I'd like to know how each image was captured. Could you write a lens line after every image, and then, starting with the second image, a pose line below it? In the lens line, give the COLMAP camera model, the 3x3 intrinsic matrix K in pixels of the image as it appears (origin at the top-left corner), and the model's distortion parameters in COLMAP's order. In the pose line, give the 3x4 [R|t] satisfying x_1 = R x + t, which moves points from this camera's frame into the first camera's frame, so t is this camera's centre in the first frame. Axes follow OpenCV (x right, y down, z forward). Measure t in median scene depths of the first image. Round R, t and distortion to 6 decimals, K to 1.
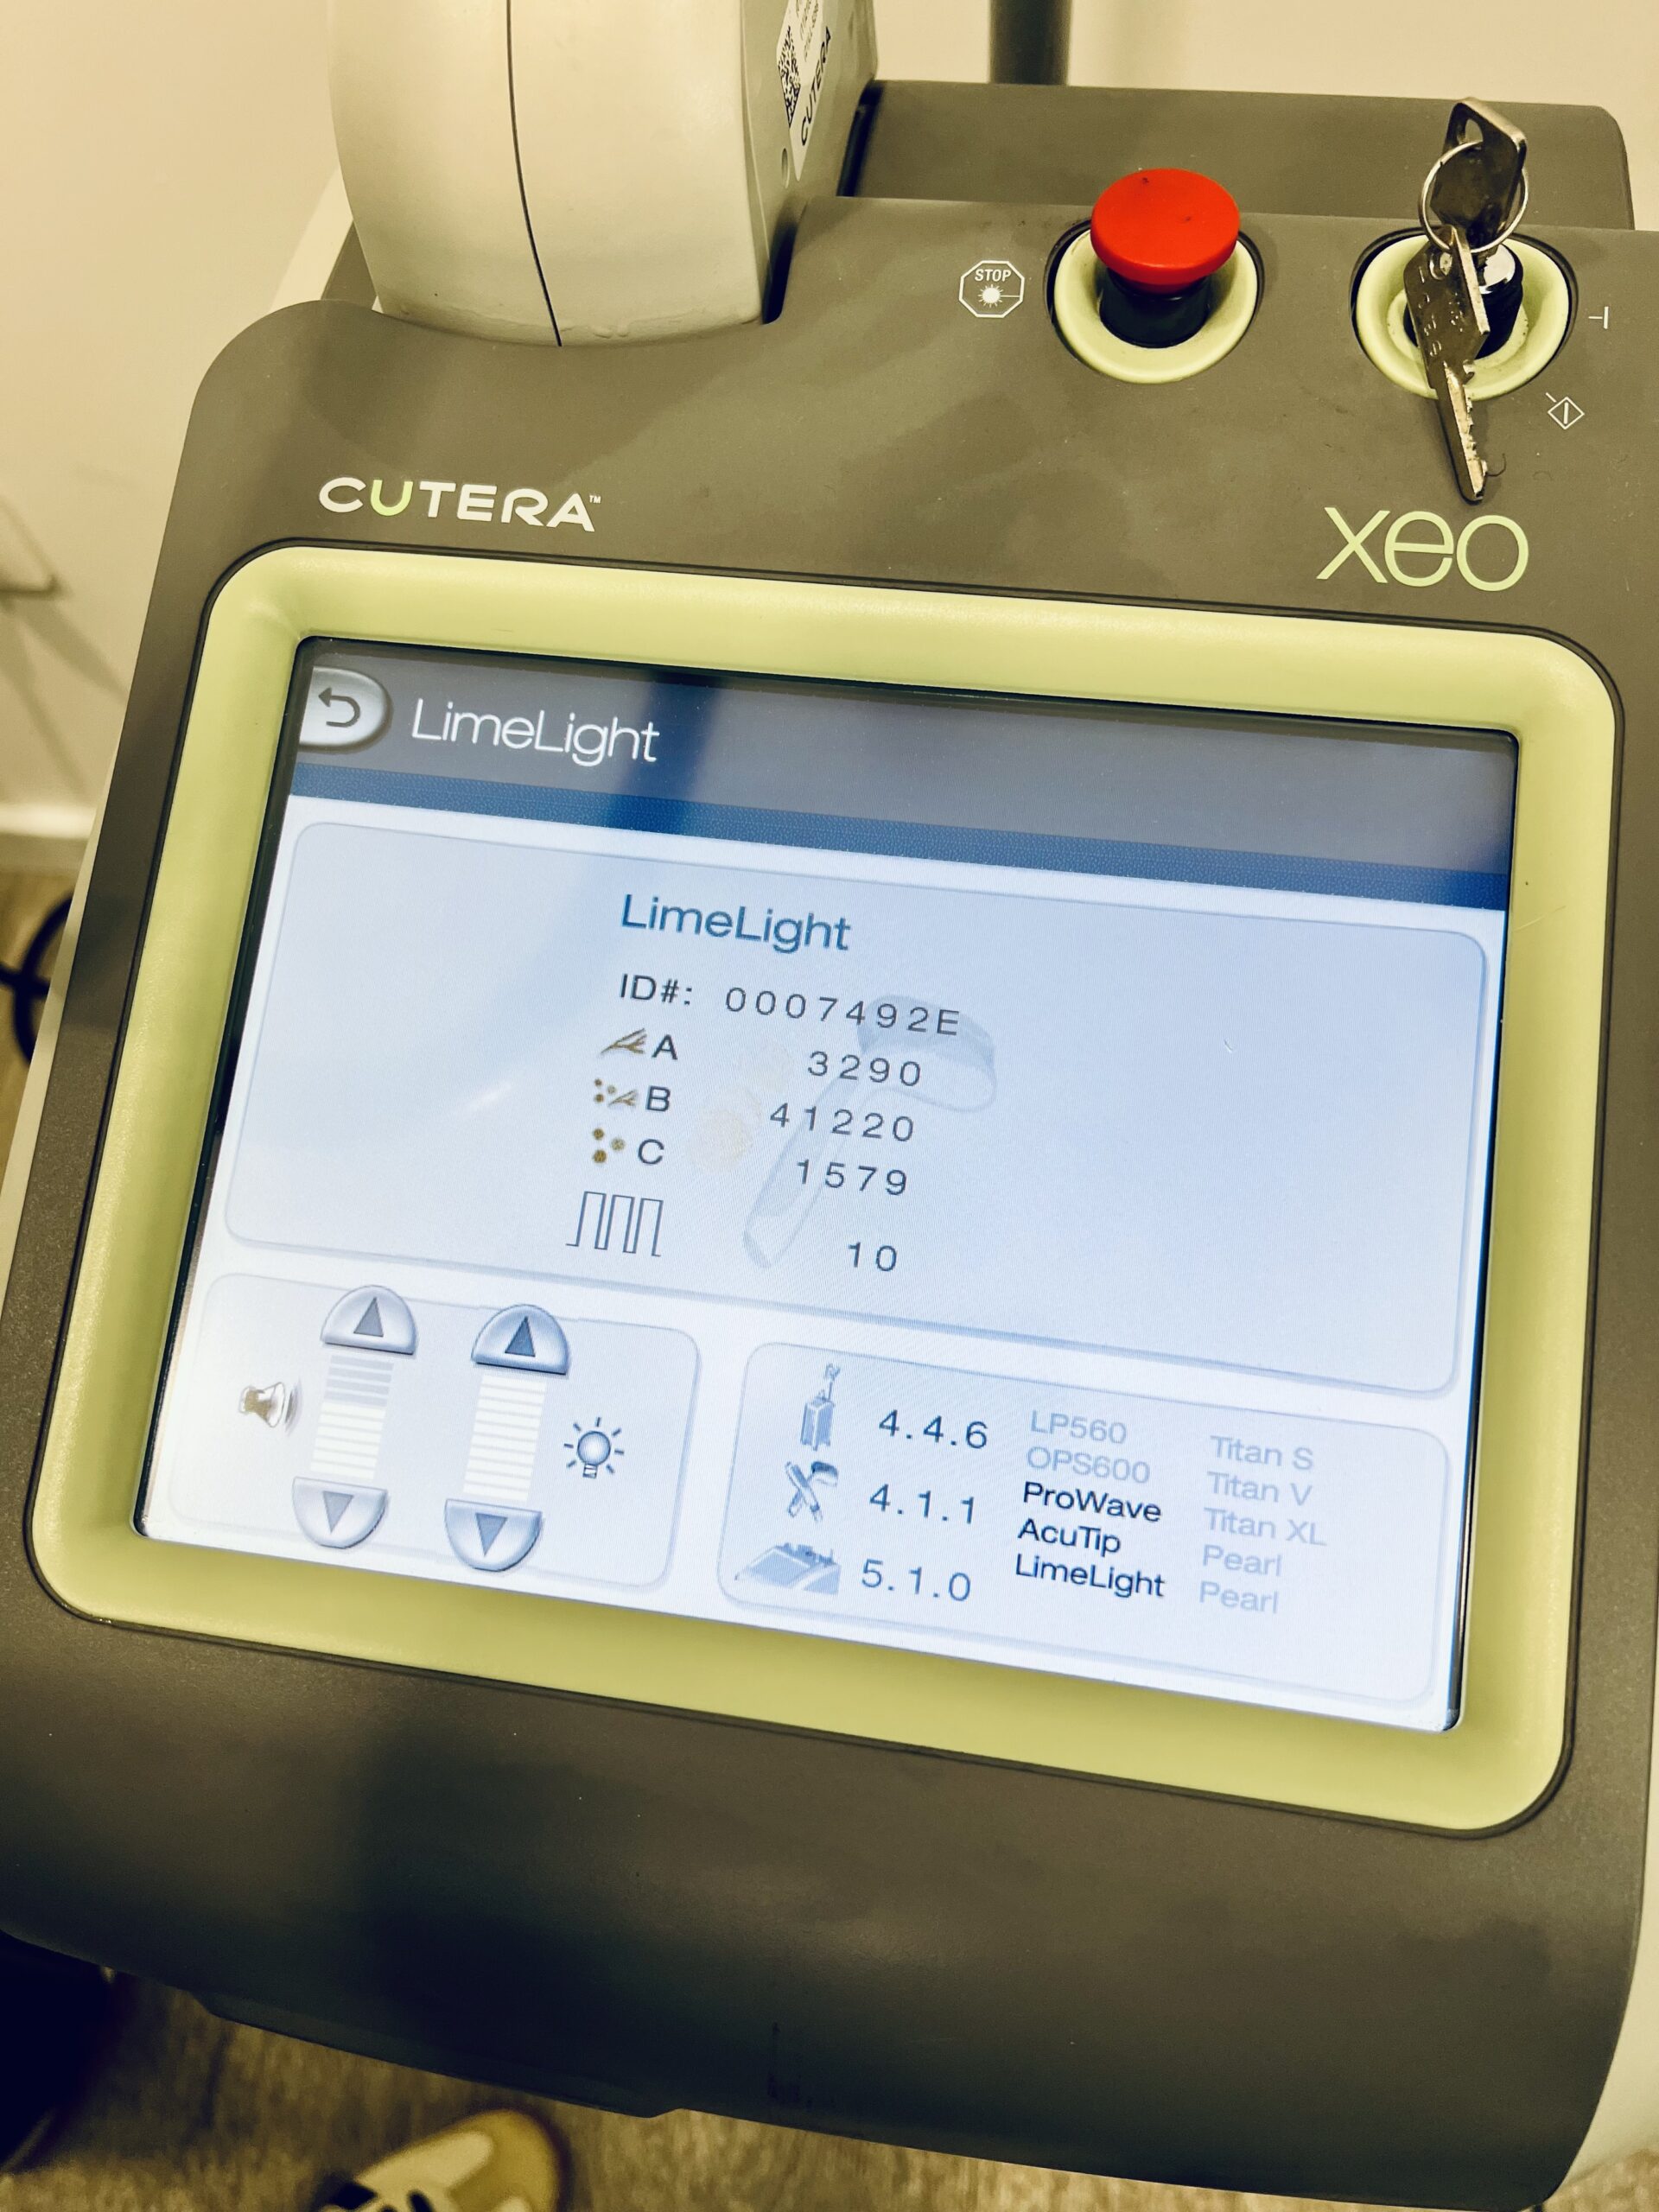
lens RADIAL K [[1687.9, 0, 830.8], [0, 1687.9, 1078.3], [0, 0, 1]] dist [0.033910, -0.159018]
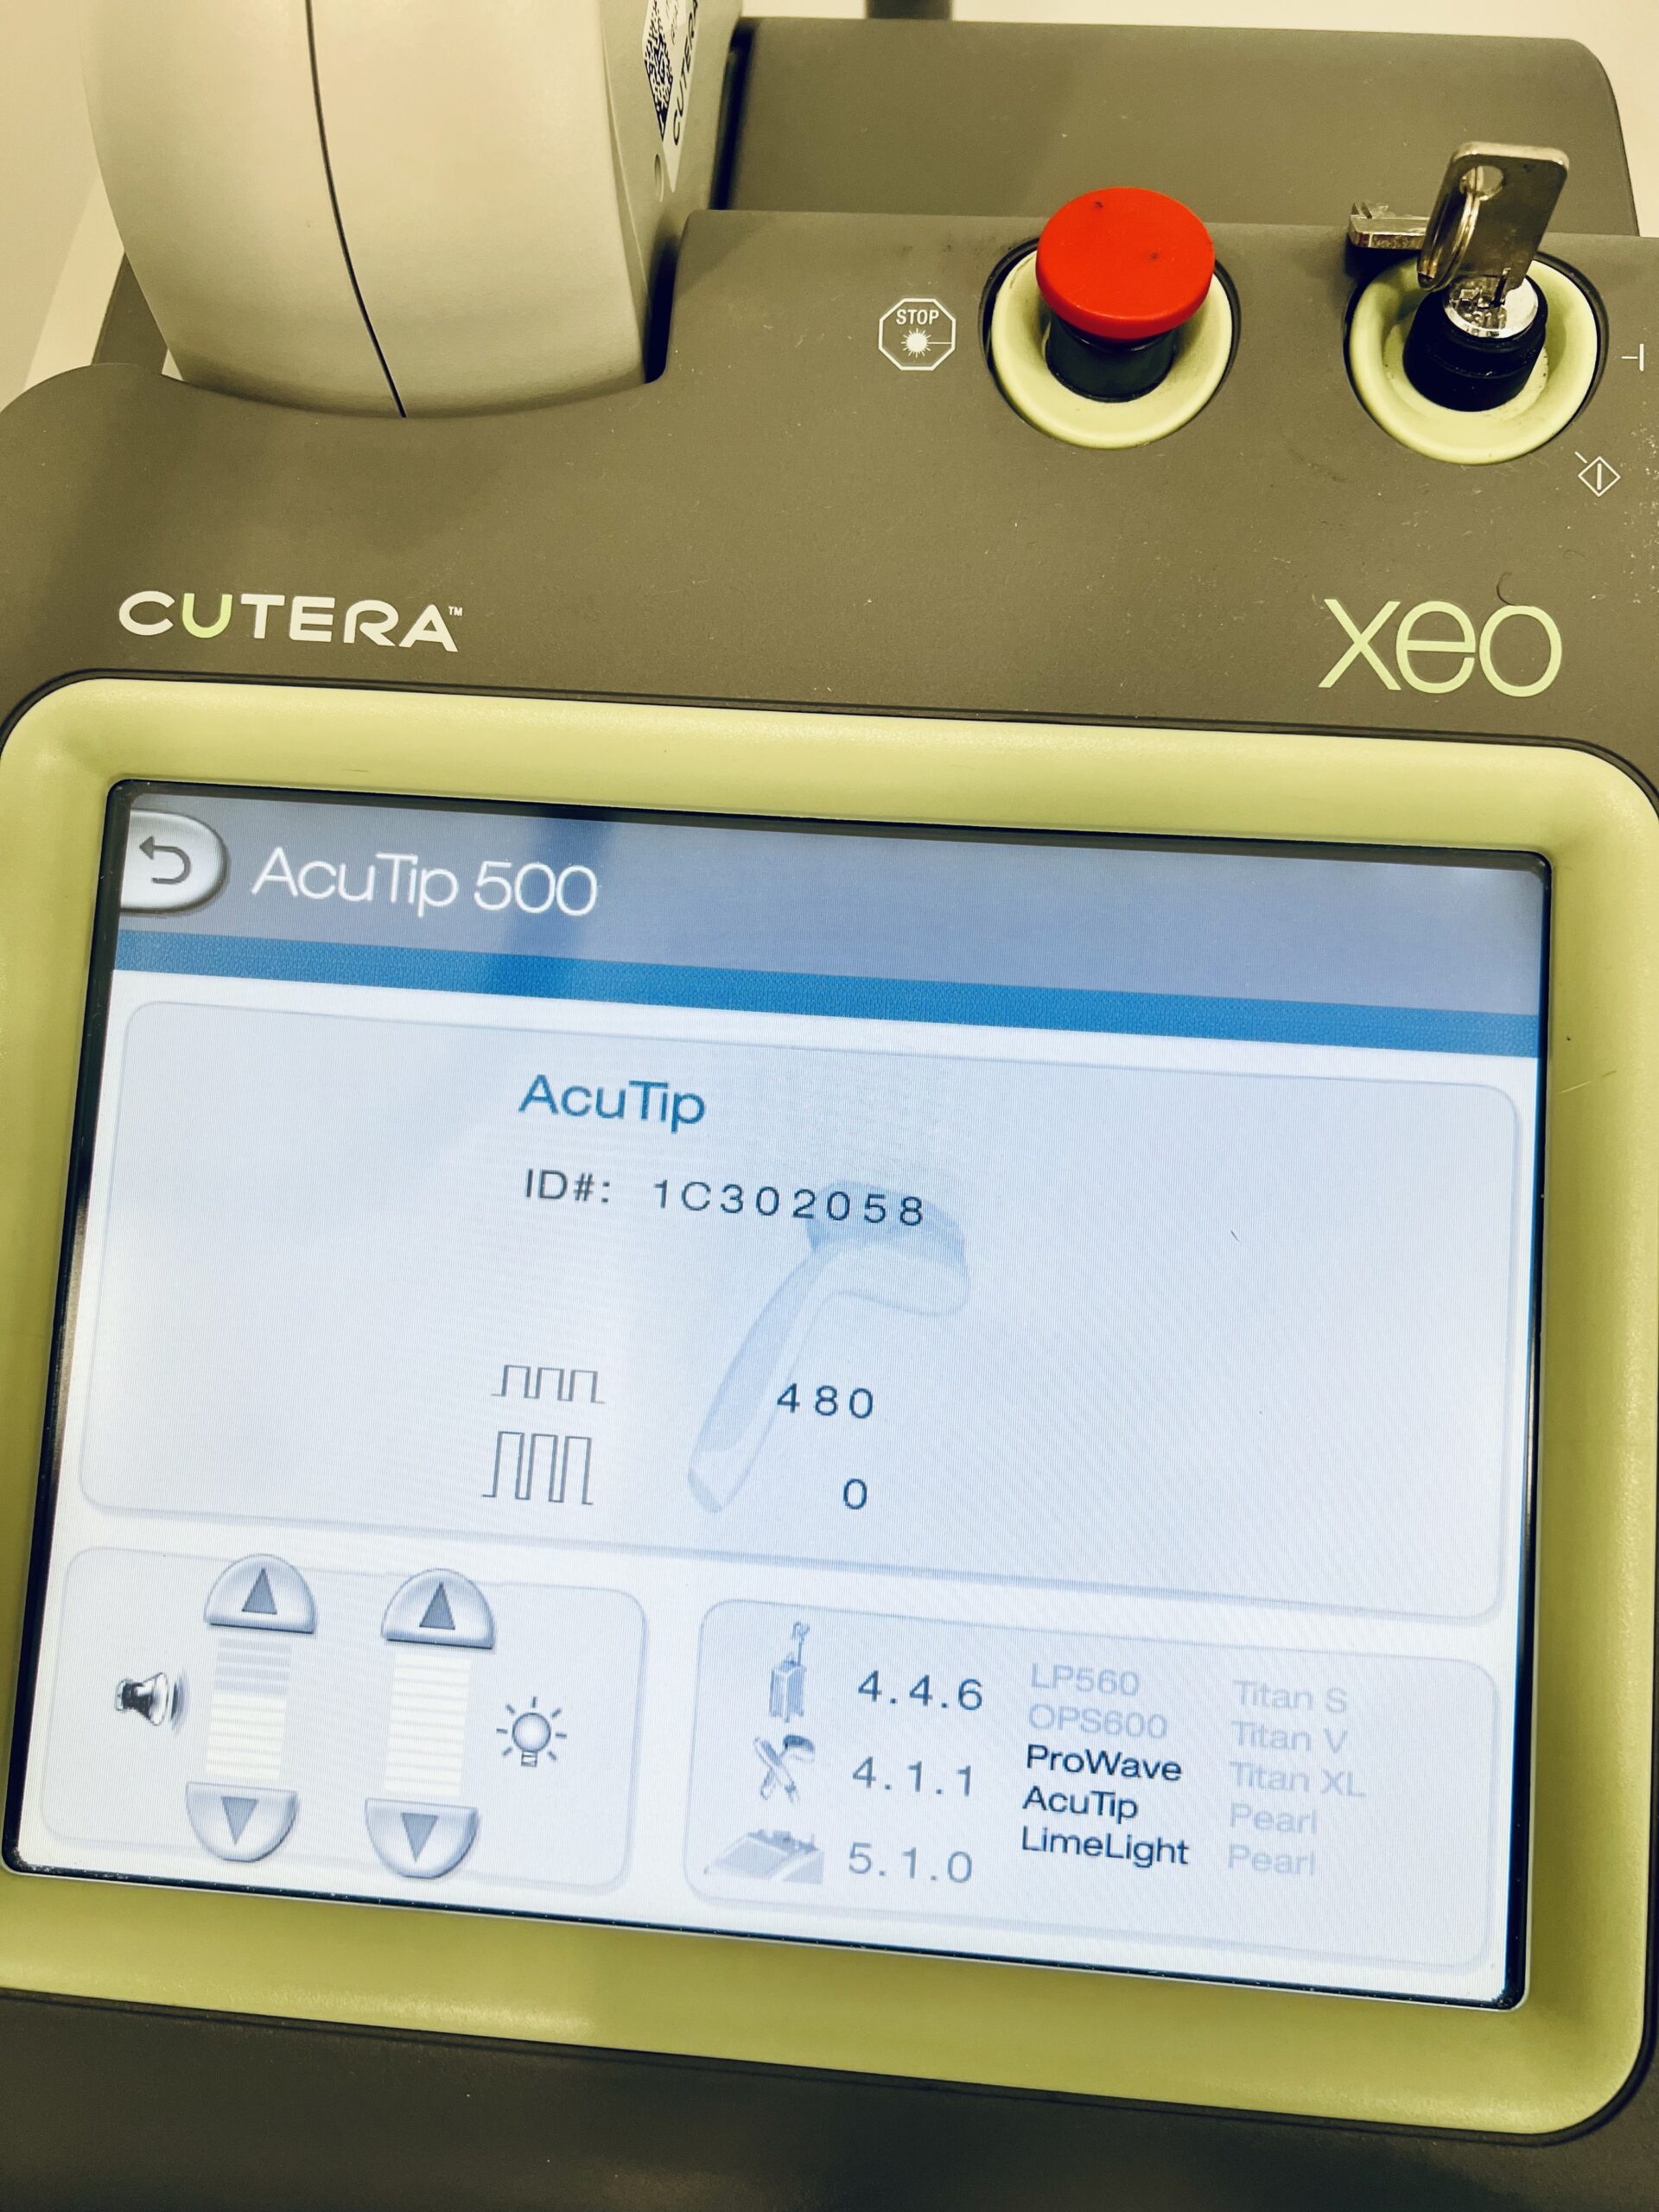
lens RADIAL K [[1687.9, 0, 830.8], [0, 1687.9, 1078.3], [0, 0, 1]] dist [0.033910, -0.159018]
pose [[0.996656, -0.057507, 0.058047, -0.017294], [0.053073, 0.995751, 0.075251, -0.168464], [-0.062128, -0.071919, 0.995474, 0.145575]]
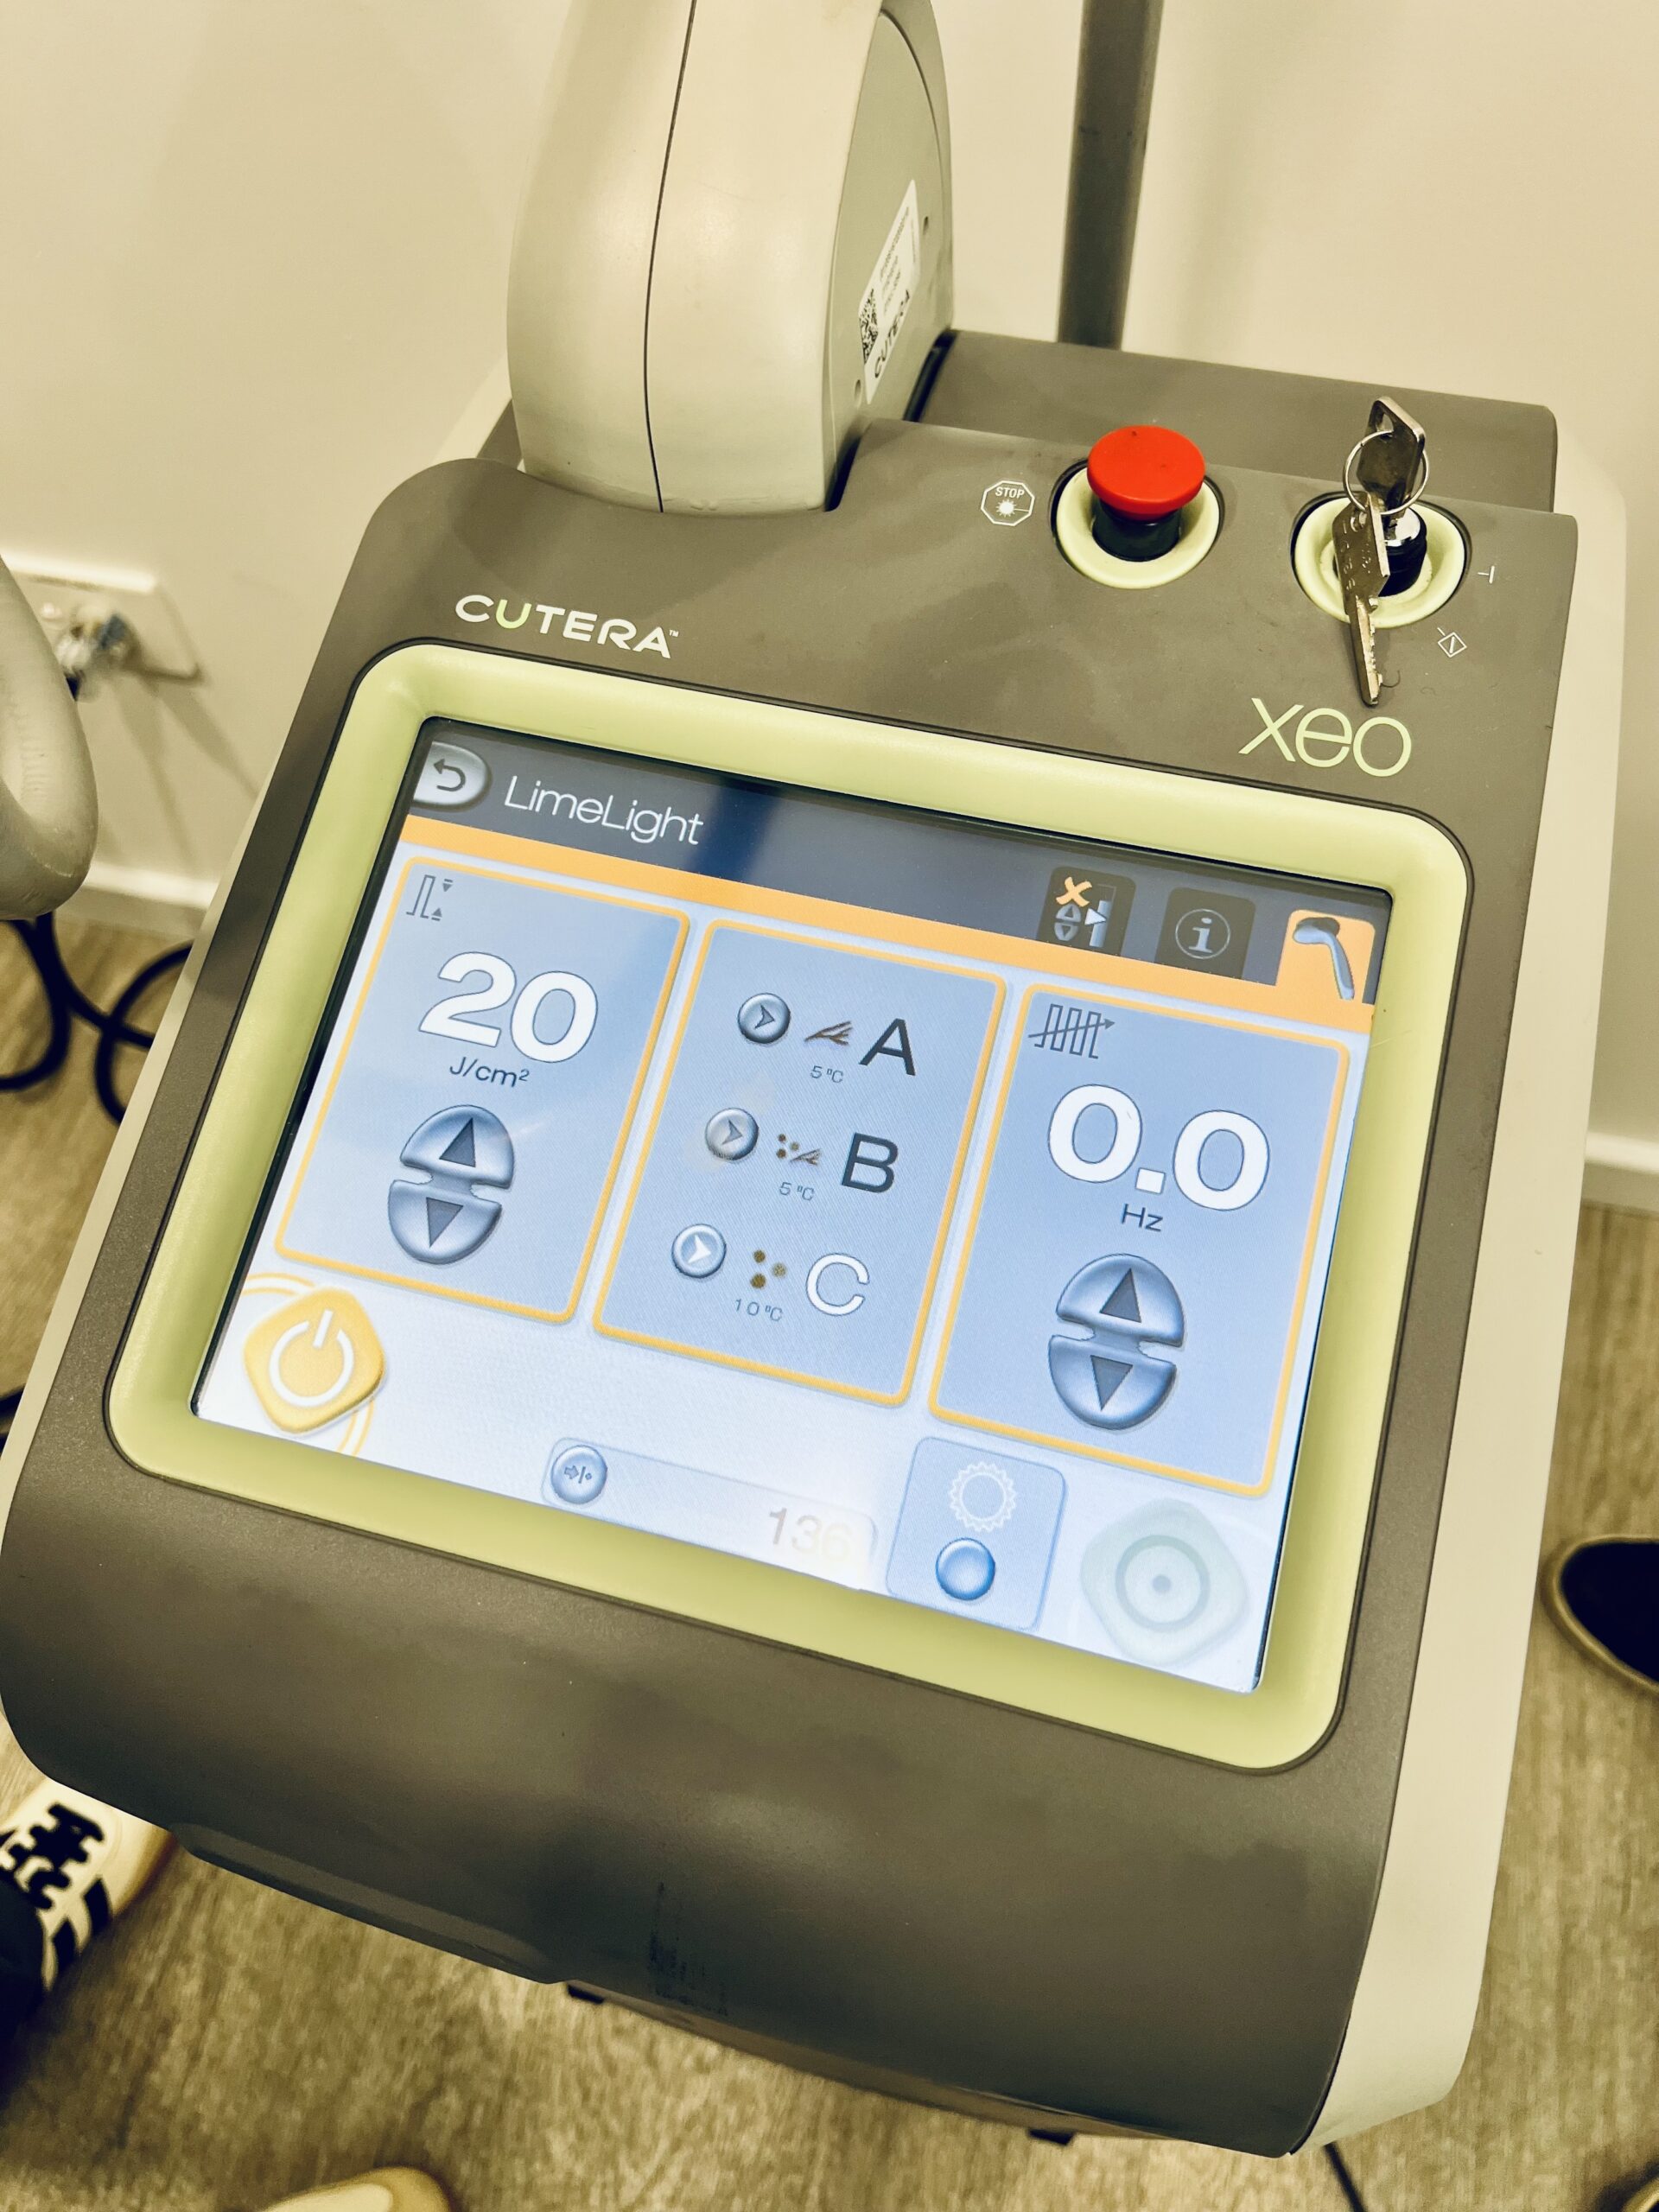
lens RADIAL K [[1640.4, 0, 826.3], [0, 1640.4, 1070.1], [0, 0, 1]] dist [0.044074, -0.136362]
pose [[0.993323, 0.111575, -0.029334, 0.045059], [-0.113893, 0.988914, -0.095275, 0.081669], [0.018378, 0.097979, 0.995019, -0.180599]]
